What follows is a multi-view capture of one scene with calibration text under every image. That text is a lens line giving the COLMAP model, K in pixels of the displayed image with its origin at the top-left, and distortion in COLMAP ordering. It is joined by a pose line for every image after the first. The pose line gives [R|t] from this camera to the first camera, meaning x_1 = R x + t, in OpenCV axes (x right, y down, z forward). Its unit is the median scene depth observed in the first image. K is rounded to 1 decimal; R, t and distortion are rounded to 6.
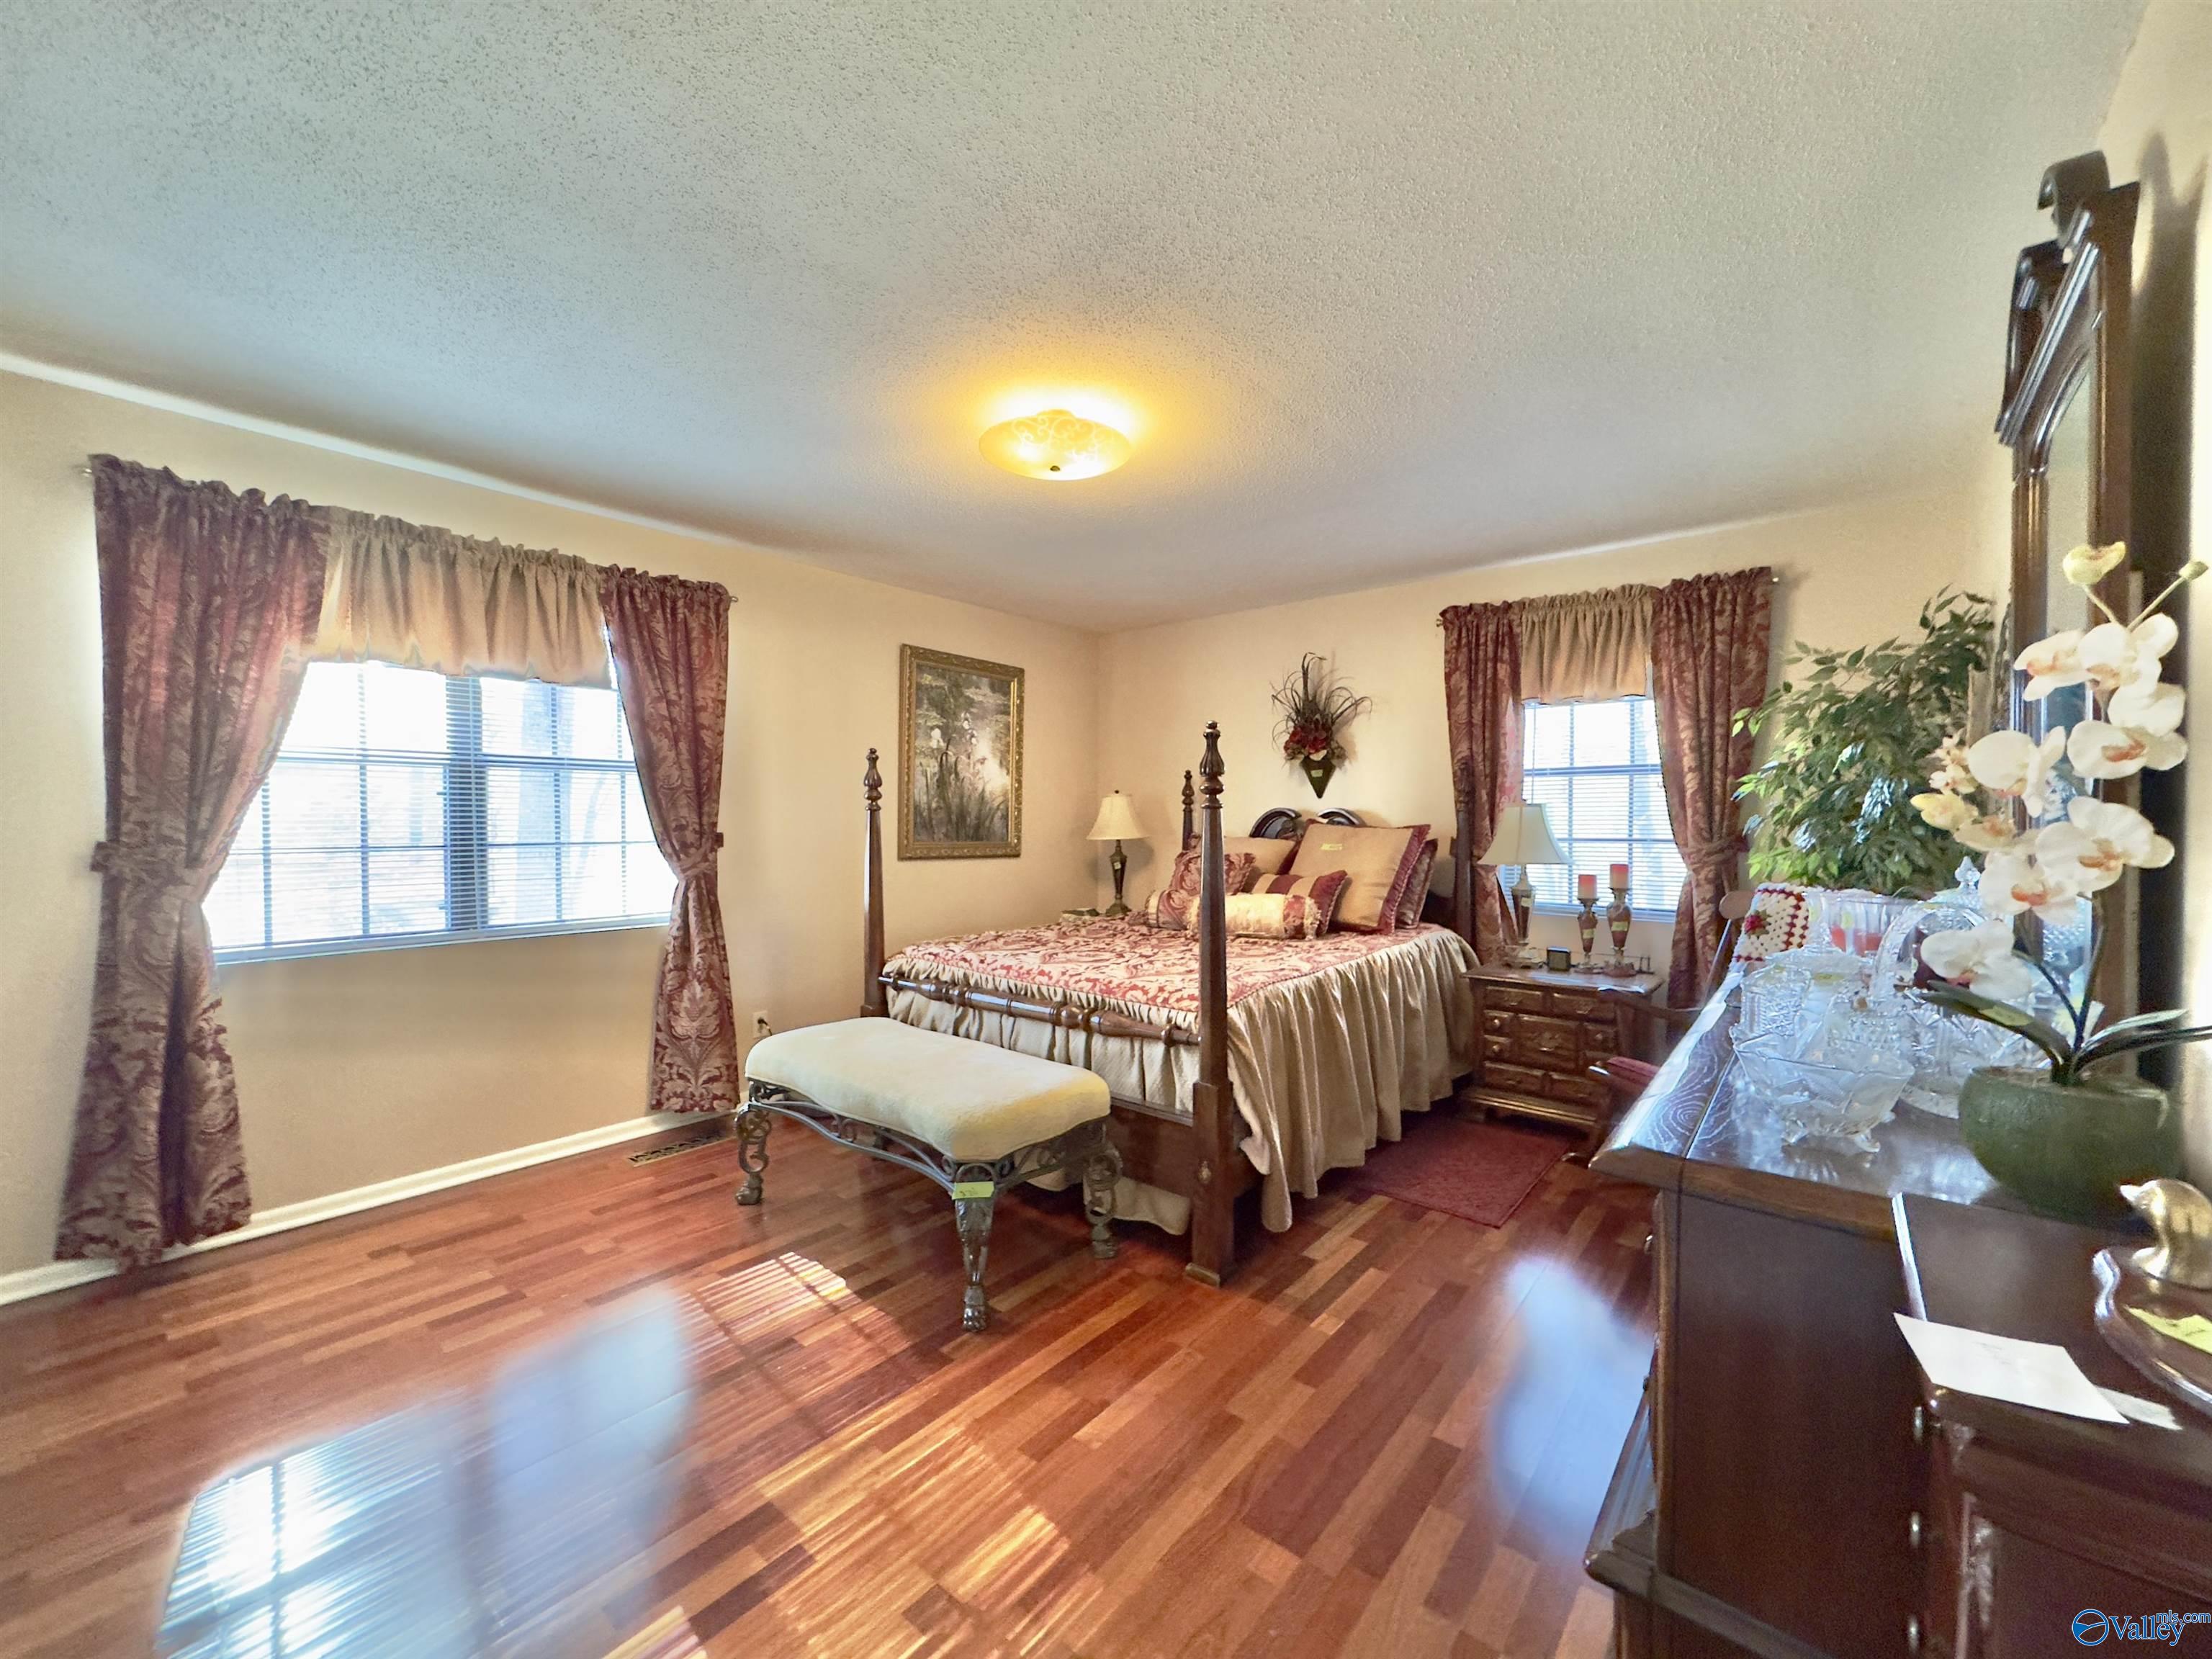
lens RADIAL K [[880.8, 0, 1103.5], [0, 880.8, 827.8], [0, 0, 1]] dist [-0.003204, 0.001085]
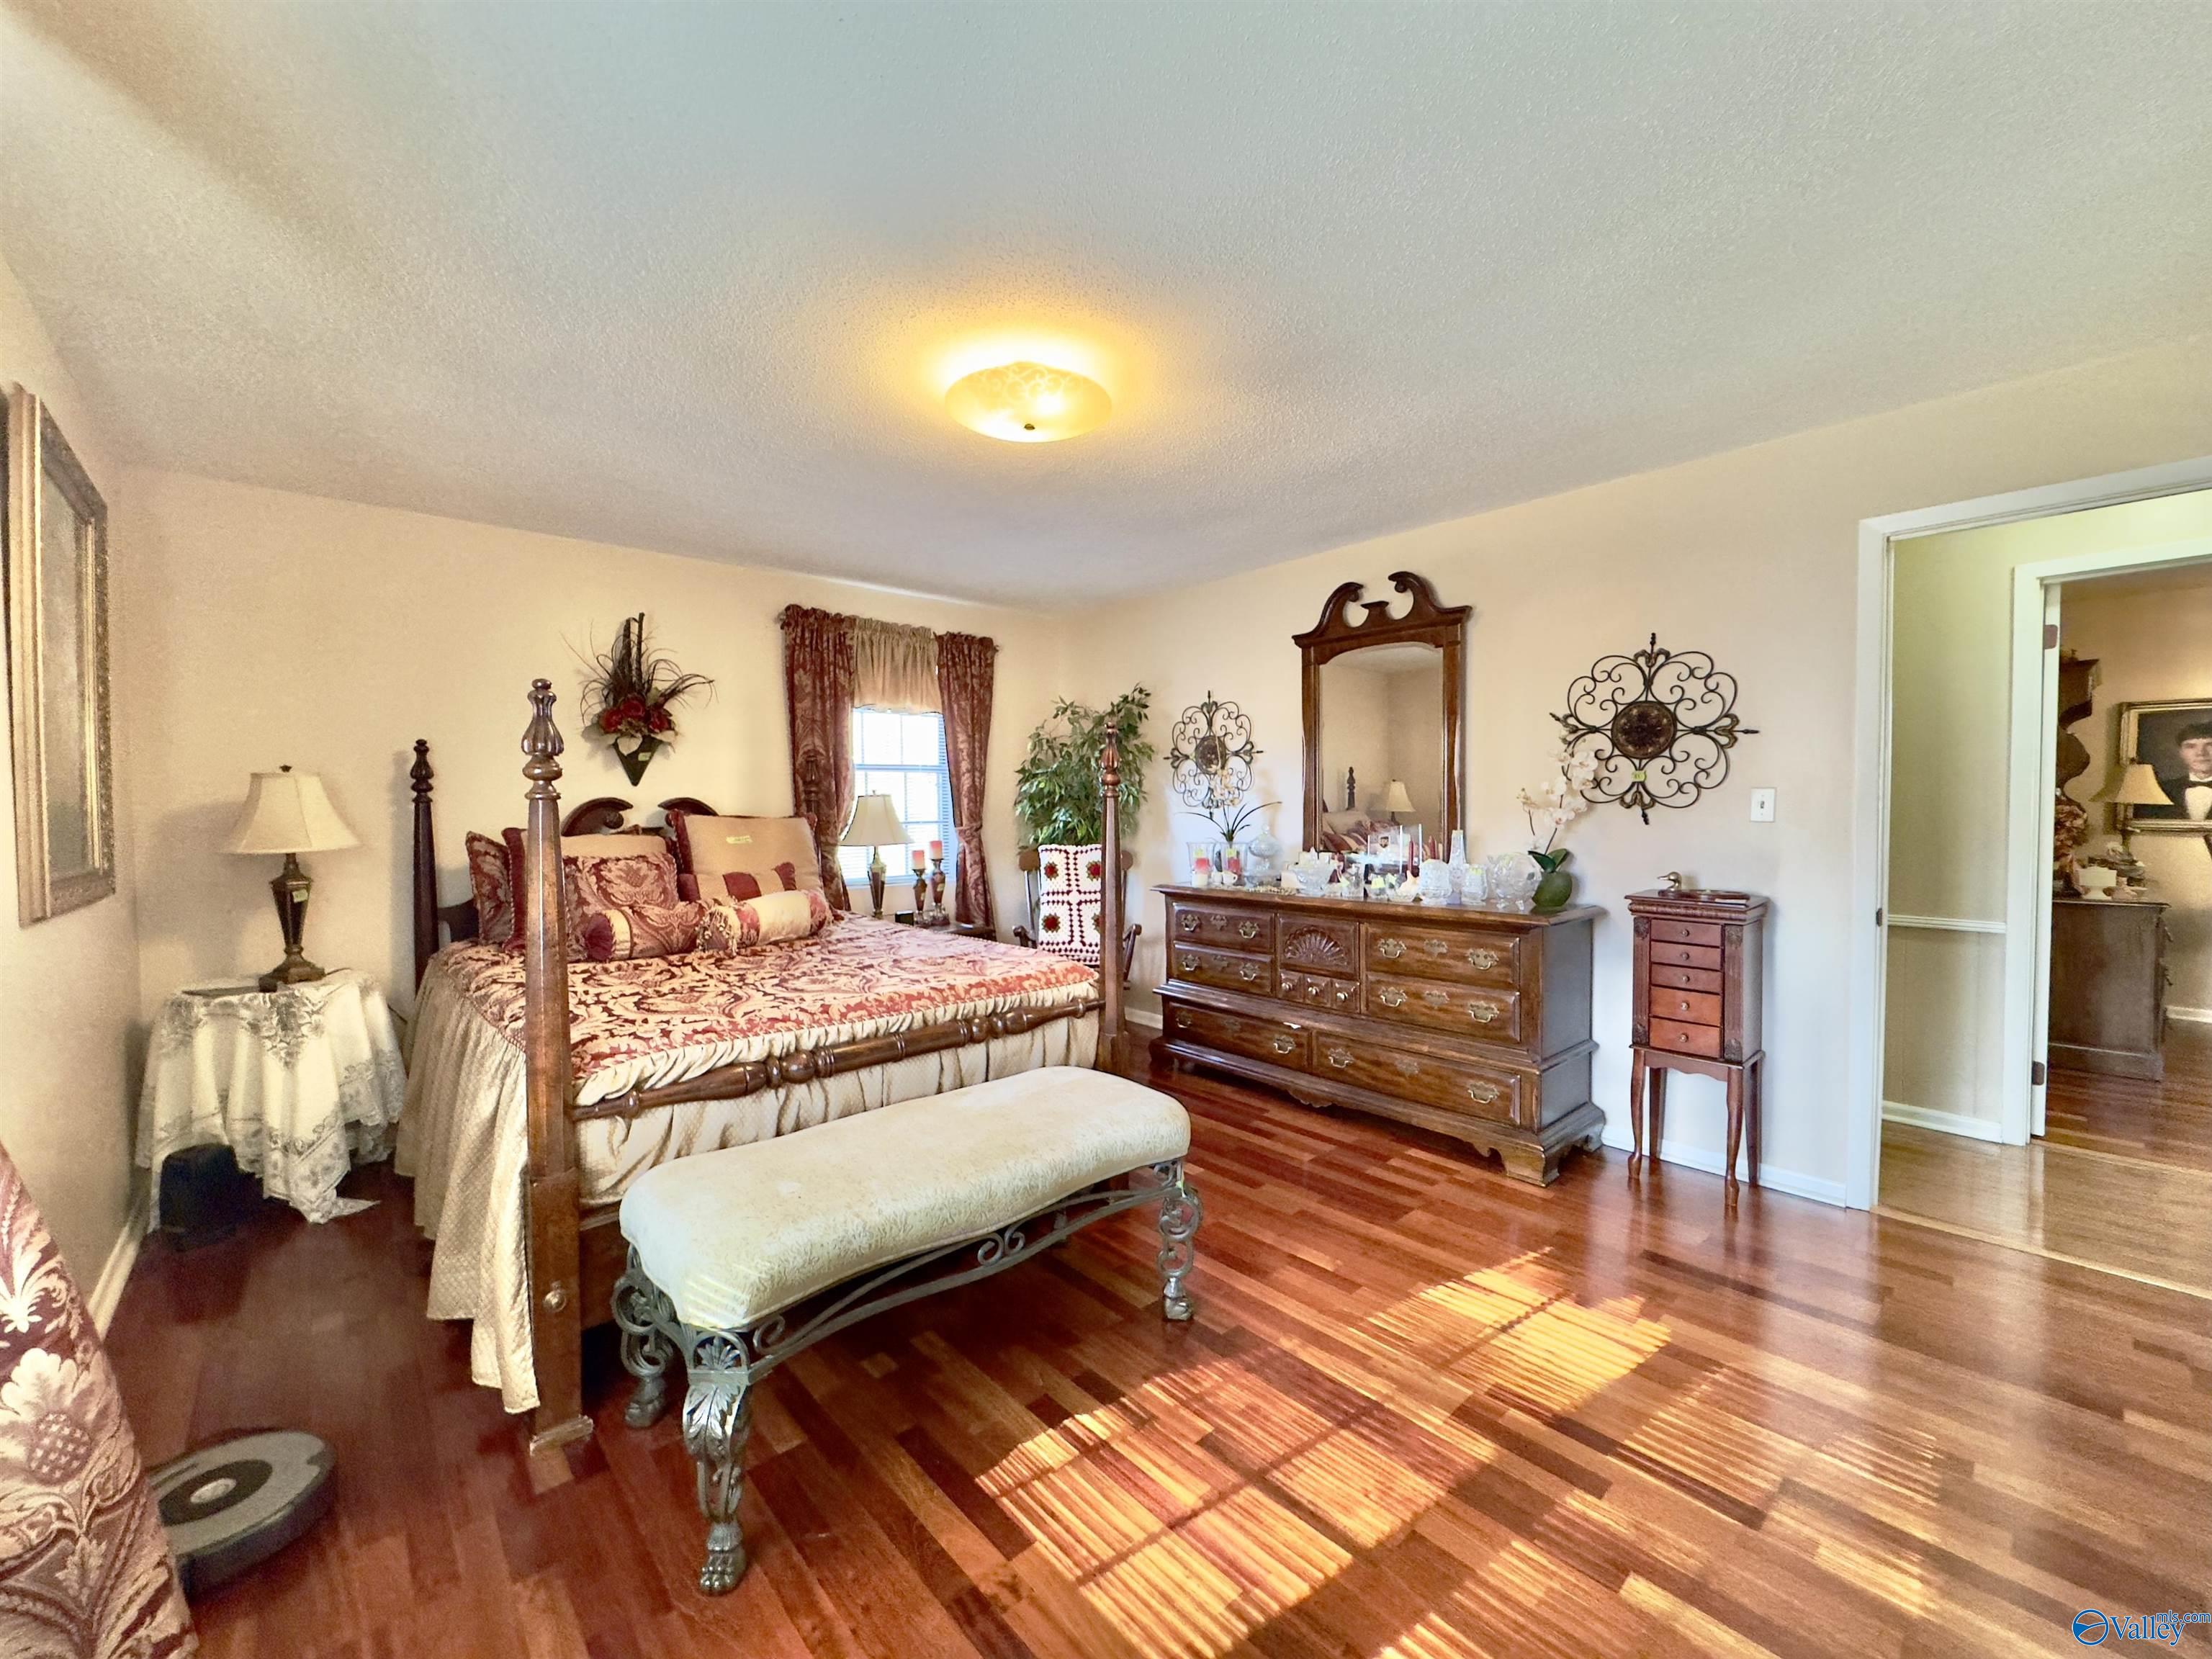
lens RADIAL K [[880.8, 0, 1099.8], [0, 880.8, 827.1], [0, 0, 1]] dist [-0.003204, 0.001085]
pose [[0.147633, -0.030486, 0.988572, -0.696795], [0.021157, 0.999393, 0.027661, -0.010267], [-0.988816, 0.016832, 0.148188, 0.576990]]
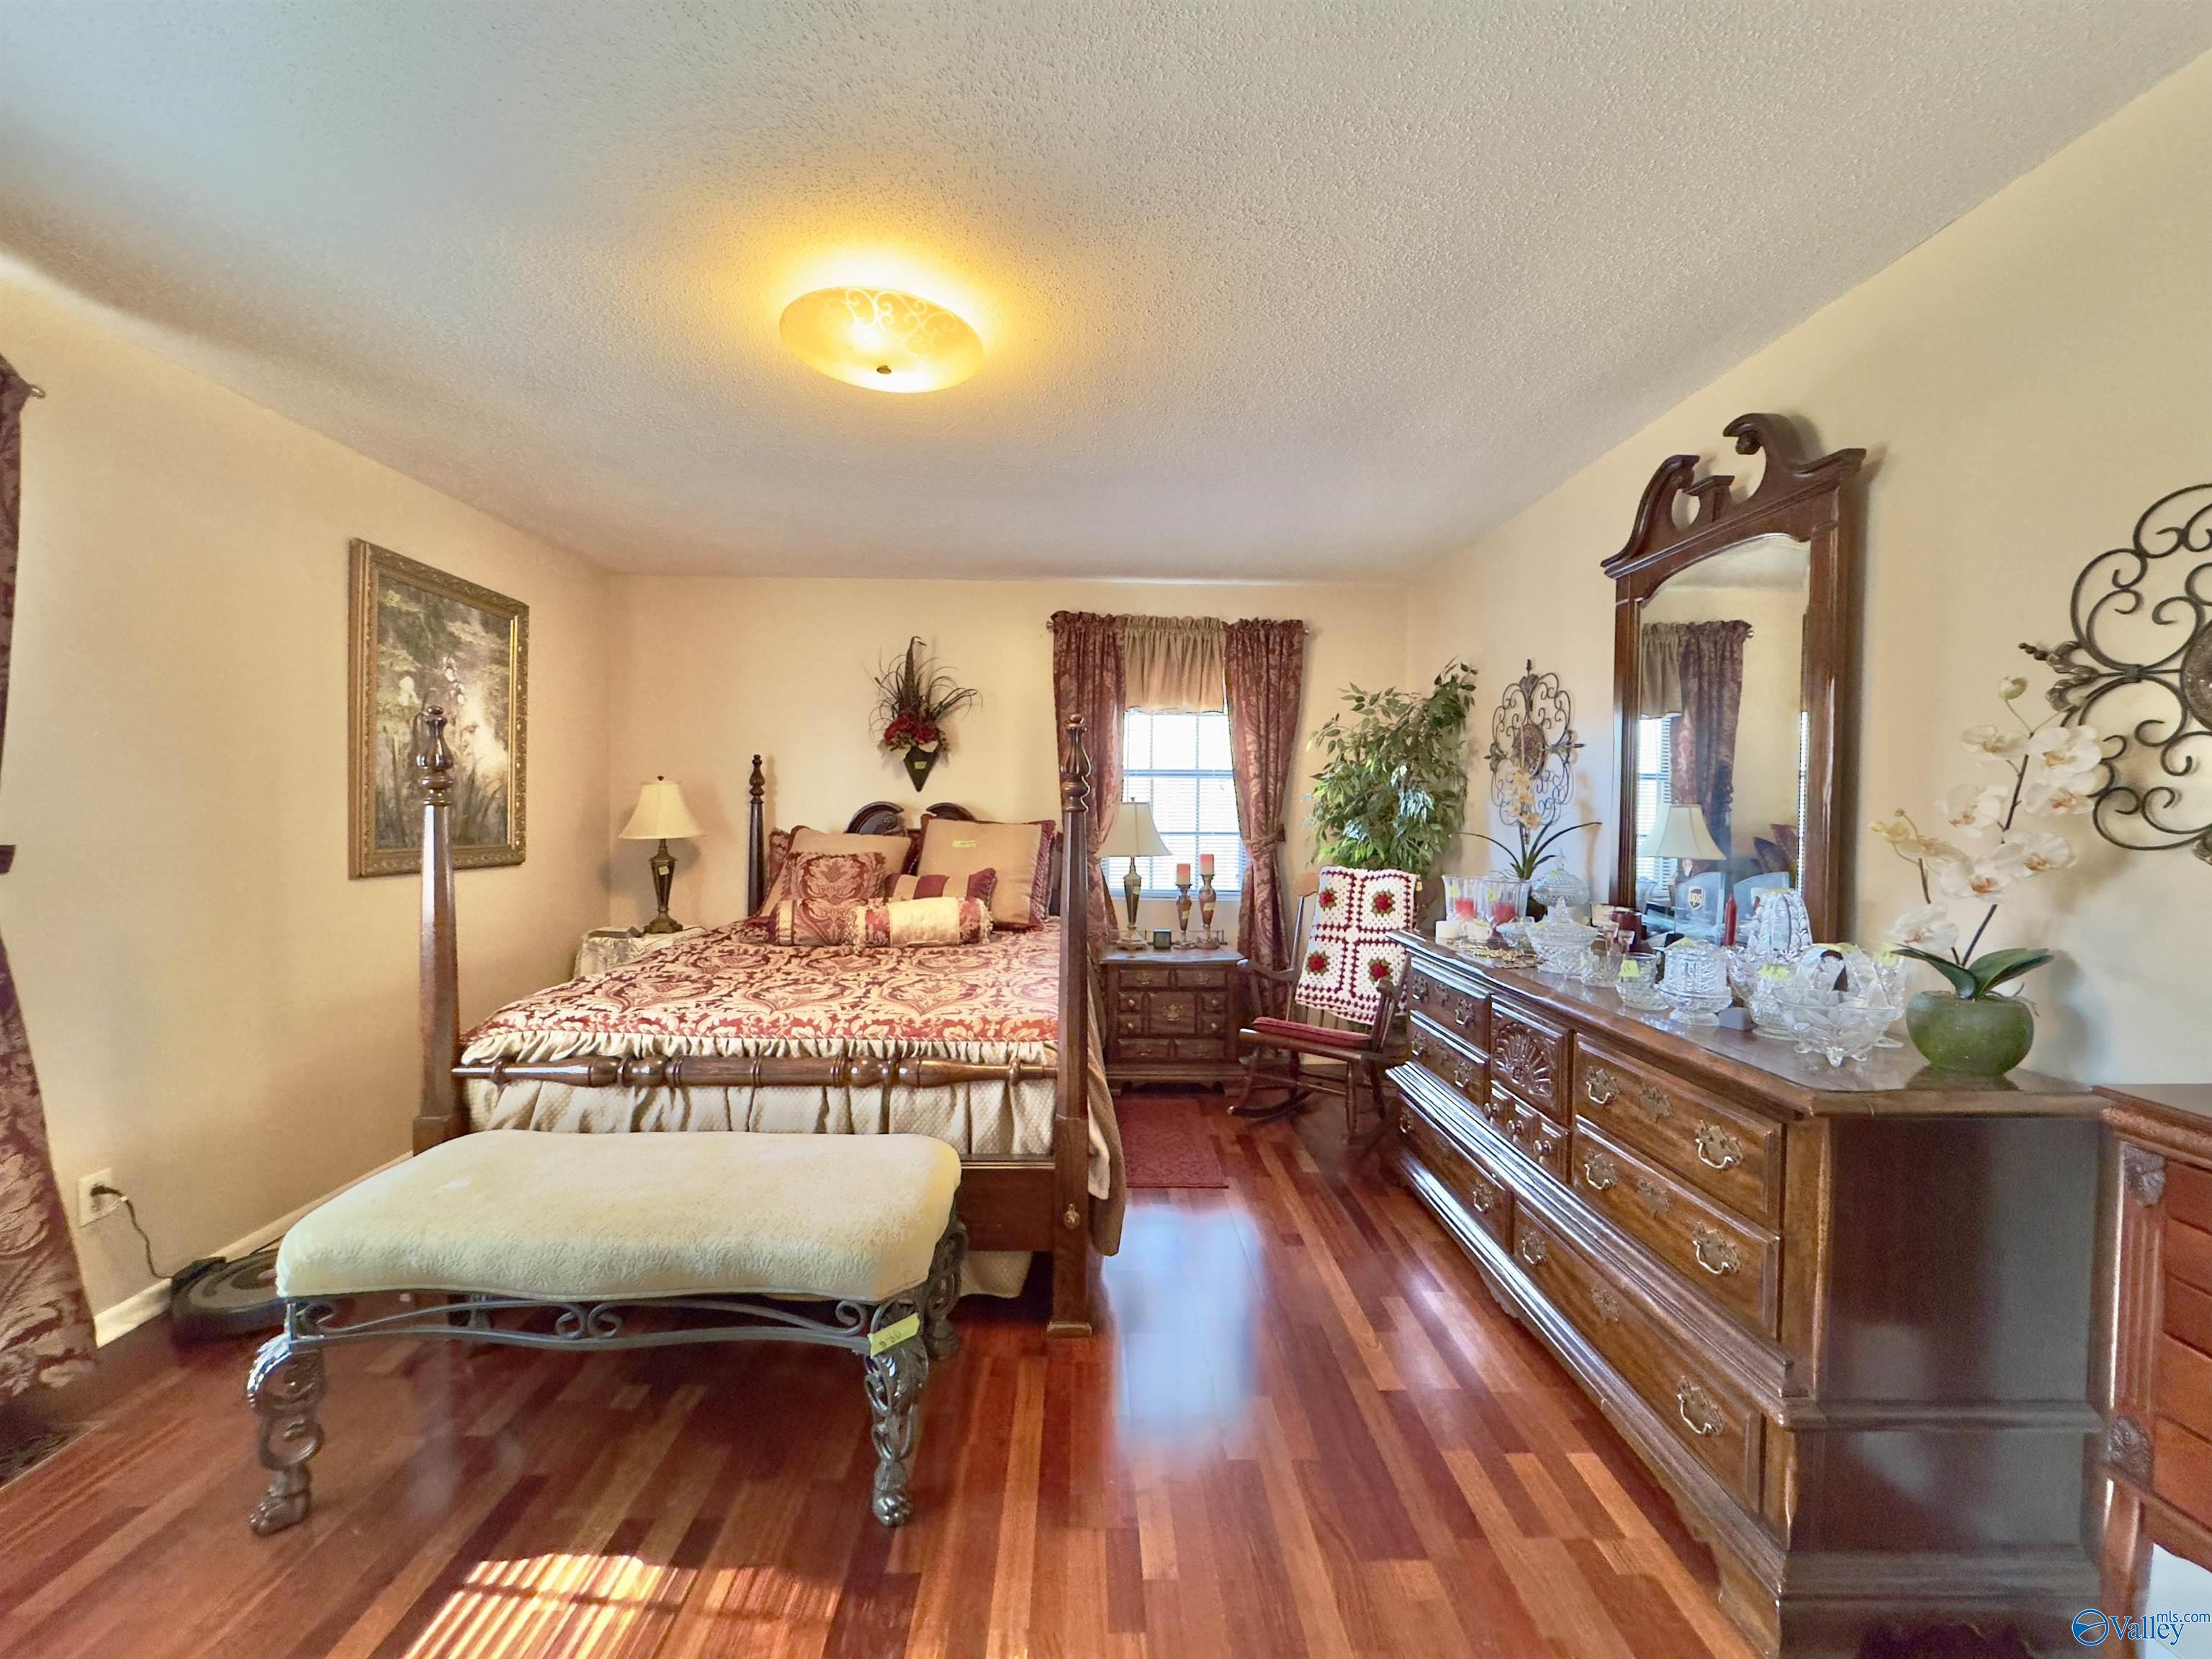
lens RADIAL K [[880.8, 0, 1100.1], [0, 880.8, 827.9], [0, 0, 1]] dist [-0.003204, 0.001085]
pose [[0.754128, -0.010614, 0.656642, -0.304868], [-0.000974, 0.999850, 0.017280, -0.014434], [-0.656727, -0.013670, 0.754004, 0.209543]]
